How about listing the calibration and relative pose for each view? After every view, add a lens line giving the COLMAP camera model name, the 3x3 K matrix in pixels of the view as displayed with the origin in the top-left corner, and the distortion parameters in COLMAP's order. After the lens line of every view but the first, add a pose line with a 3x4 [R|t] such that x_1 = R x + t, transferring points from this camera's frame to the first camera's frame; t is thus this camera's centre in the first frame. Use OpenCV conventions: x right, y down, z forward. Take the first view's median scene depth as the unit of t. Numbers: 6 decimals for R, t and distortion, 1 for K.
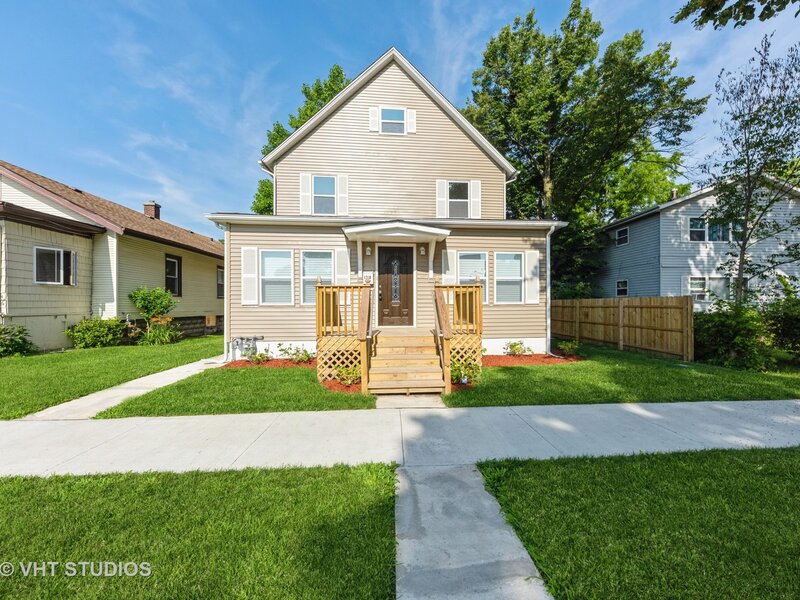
lens RADIAL K [[310.5, 0, 399.8], [0, 310.5, 305.4], [0, 0, 1]] dist [0.004146, 0.000257]
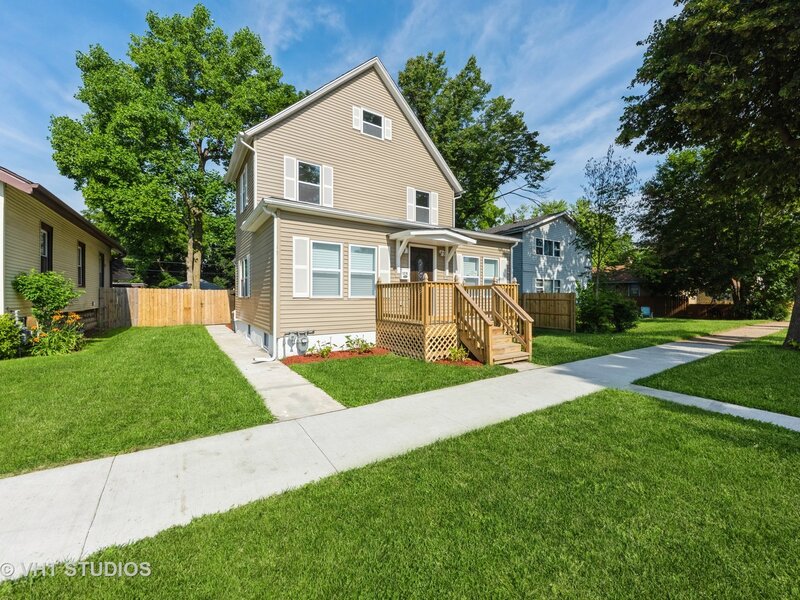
lens RADIAL K [[323.6, 0, 402.0], [0, 323.6, 296.2], [0, 0, 1]] dist [0.003274, 0.000259]
pose [[0.871043, 0.004677, 0.491184, -0.654206], [-0.002556, 0.999984, -0.004990, -0.002133], [-0.491200, 0.003091, 0.871042, -0.013824]]
